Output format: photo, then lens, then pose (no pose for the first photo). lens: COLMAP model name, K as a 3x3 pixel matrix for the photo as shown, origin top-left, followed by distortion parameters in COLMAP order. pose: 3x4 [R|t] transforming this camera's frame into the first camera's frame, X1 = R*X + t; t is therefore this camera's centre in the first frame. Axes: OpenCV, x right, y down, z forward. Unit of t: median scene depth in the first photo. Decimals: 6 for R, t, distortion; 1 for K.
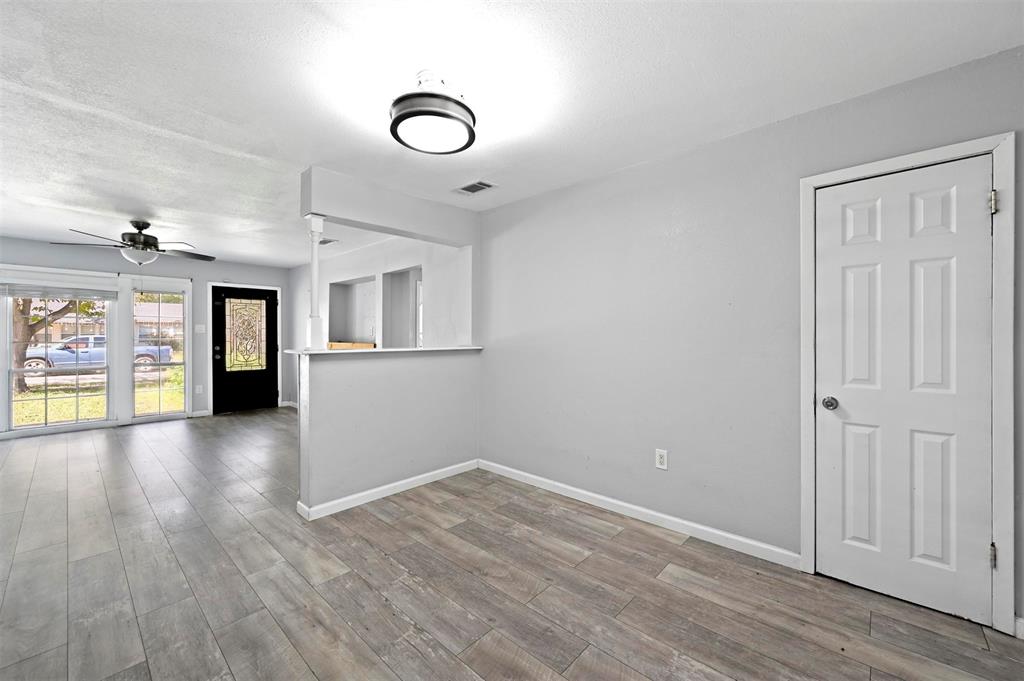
lens RADIAL K [[405.3, 0, 520.7], [0, 405.3, 333.6], [0, 0, 1]] dist [-0.003562, 0.001080]
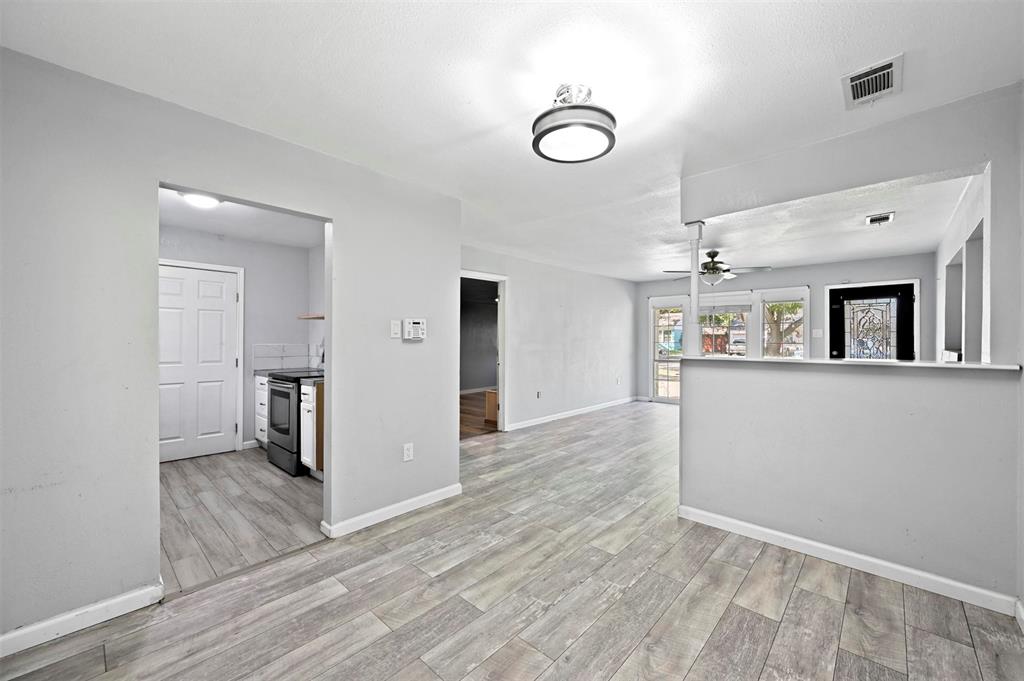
lens RADIAL K [[405.3, 0, 512.4], [0, 405.3, 339.7], [0, 0, 1]] dist [-0.003562, 0.001080]
pose [[-0.018781, -0.000234, -0.999824, 0.679400], [0.005196, 0.999986, -0.000331, 0.001741], [0.999810, -0.005201, -0.018779, 0.742304]]
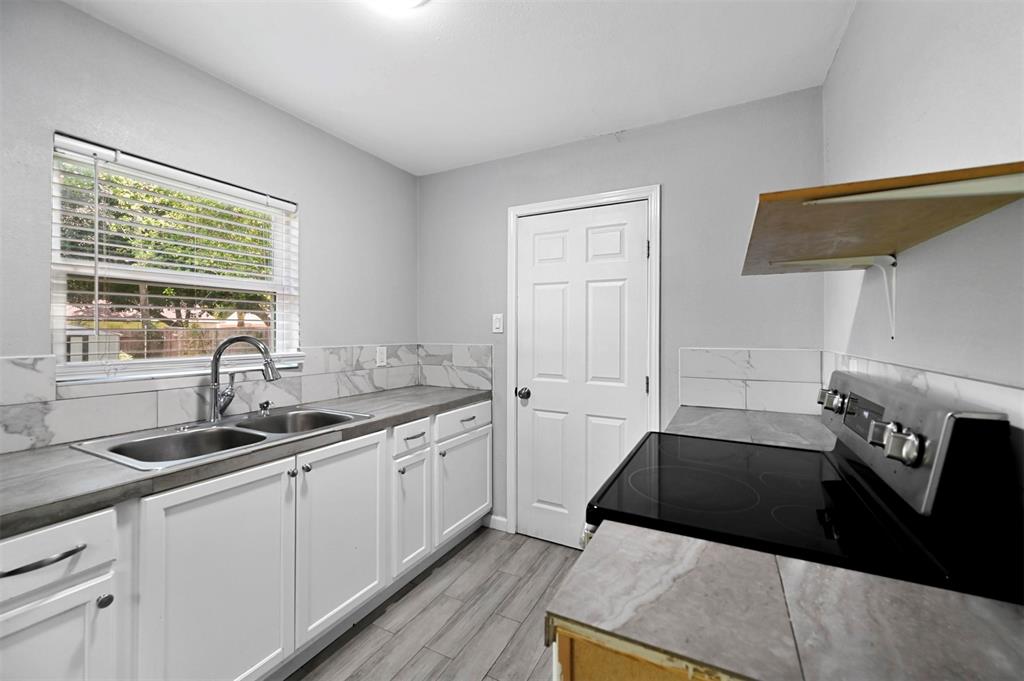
lens RADIAL K [[405.3, 0, 521.6], [0, 405.3, 330.8], [0, 0, 1]] dist [-0.003562, 0.001080]
pose [[-0.965876, 0.001784, -0.258997, -0.844653], [0.004087, 0.999957, -0.008356, -0.015148], [0.258971, -0.009129, -0.965842, 0.161161]]
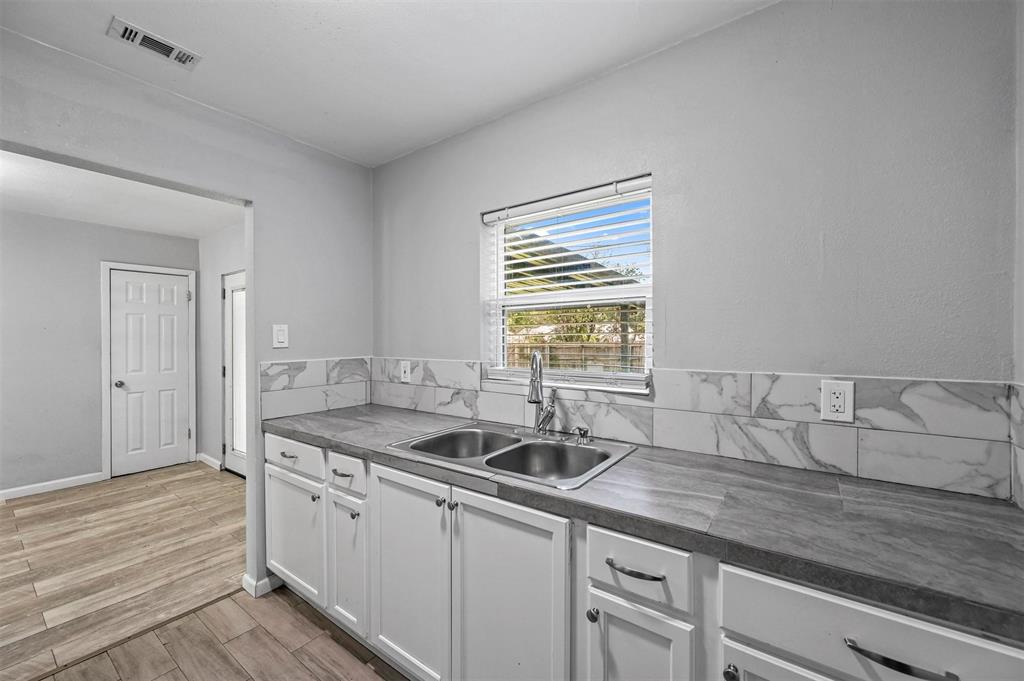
lens RADIAL K [[405.3, 0, 516.6], [0, 405.3, 341.7], [0, 0, 1]] dist [-0.003562, 0.001080]
pose [[-0.110172, -0.002116, 0.993910, -1.273035], [-0.001799, 0.999997, 0.001929, -0.033655], [-0.993911, -0.001575, -0.110175, -0.617129]]
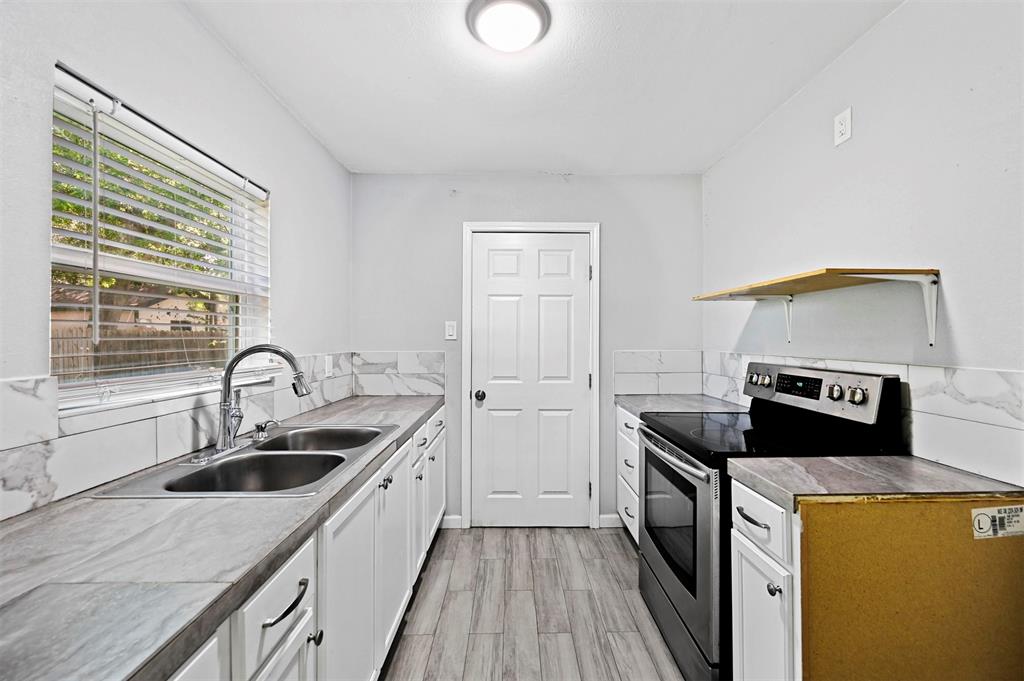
lens RADIAL K [[405.3, 0, 517.4], [0, 405.3, 333.8], [0, 0, 1]] dist [-0.003562, 0.001080]
pose [[-0.734248, -0.001487, -0.678880, -0.375864], [0.008767, 0.999893, -0.011673, -0.021269], [0.678825, -0.014523, -0.734157, 0.043802]]
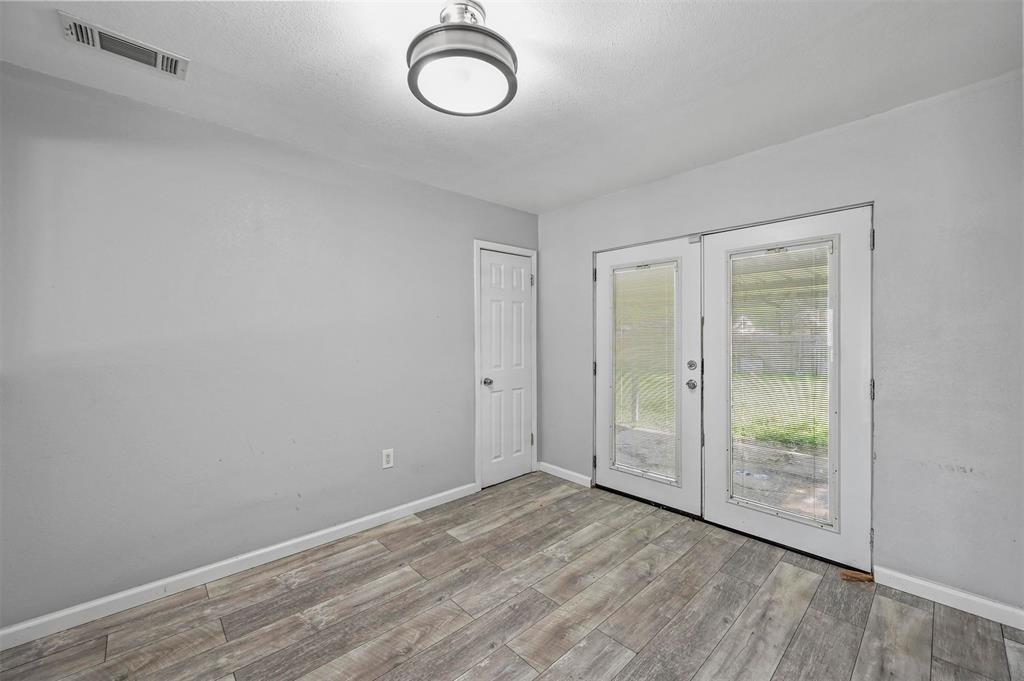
lens RADIAL K [[405.3, 0, 512.8], [0, 405.3, 336.0], [0, 0, 1]] dist [-0.003562, 0.001080]
pose [[0.089307, 0.002310, 0.996001, -0.832442], [-0.002602, 0.999994, -0.002086, -0.009204], [-0.996001, -0.002405, 0.089312, 0.719005]]
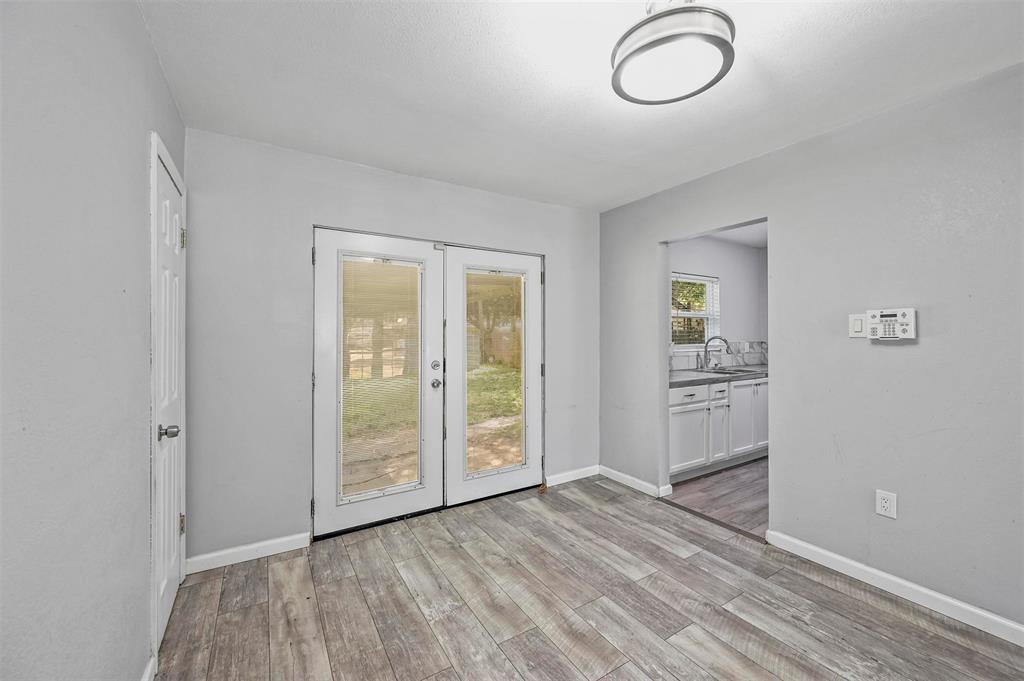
lens RADIAL K [[405.3, 0, 519.6], [0, 405.3, 339.1], [0, 0, 1]] dist [-0.003562, 0.001080]
pose [[-0.961141, 0.005477, 0.276003, -0.130238], [0.006195, 0.999979, 0.001728, -0.009911], [-0.275987, 0.003370, -0.961155, 1.501615]]
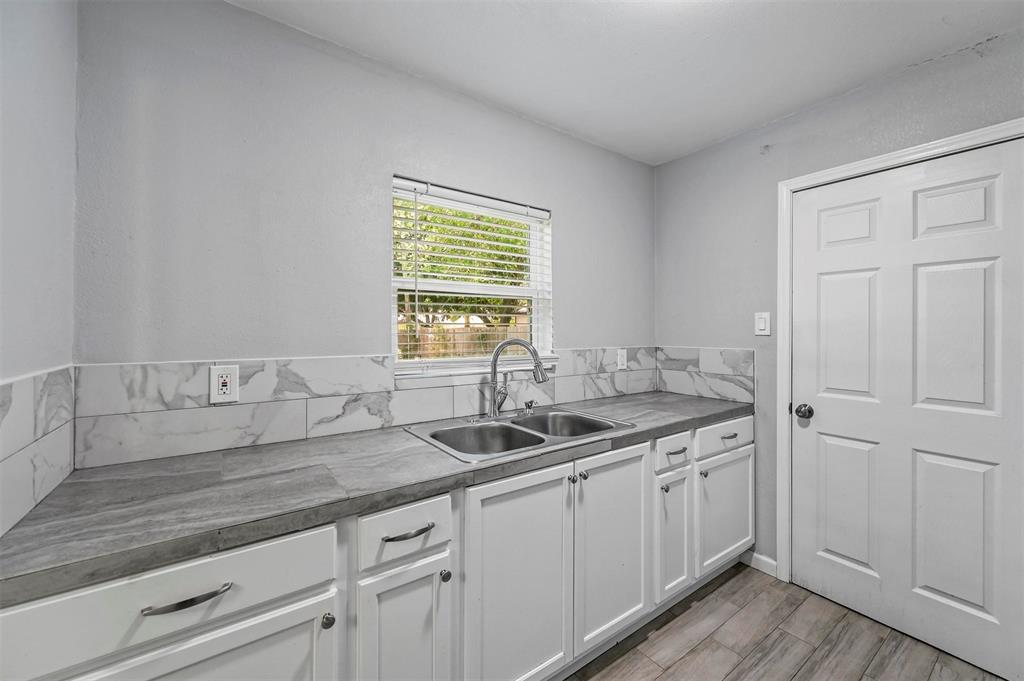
lens RADIAL K [[405.3, 0, 519.8], [0, 405.3, 330.7], [0, 0, 1]] dist [-0.003562, 0.001080]
pose [[-0.977715, 0.003862, 0.209900, -0.709606], [0.002325, 0.999969, -0.007568, -0.024669], [-0.209923, -0.006911, -0.977693, 0.082978]]
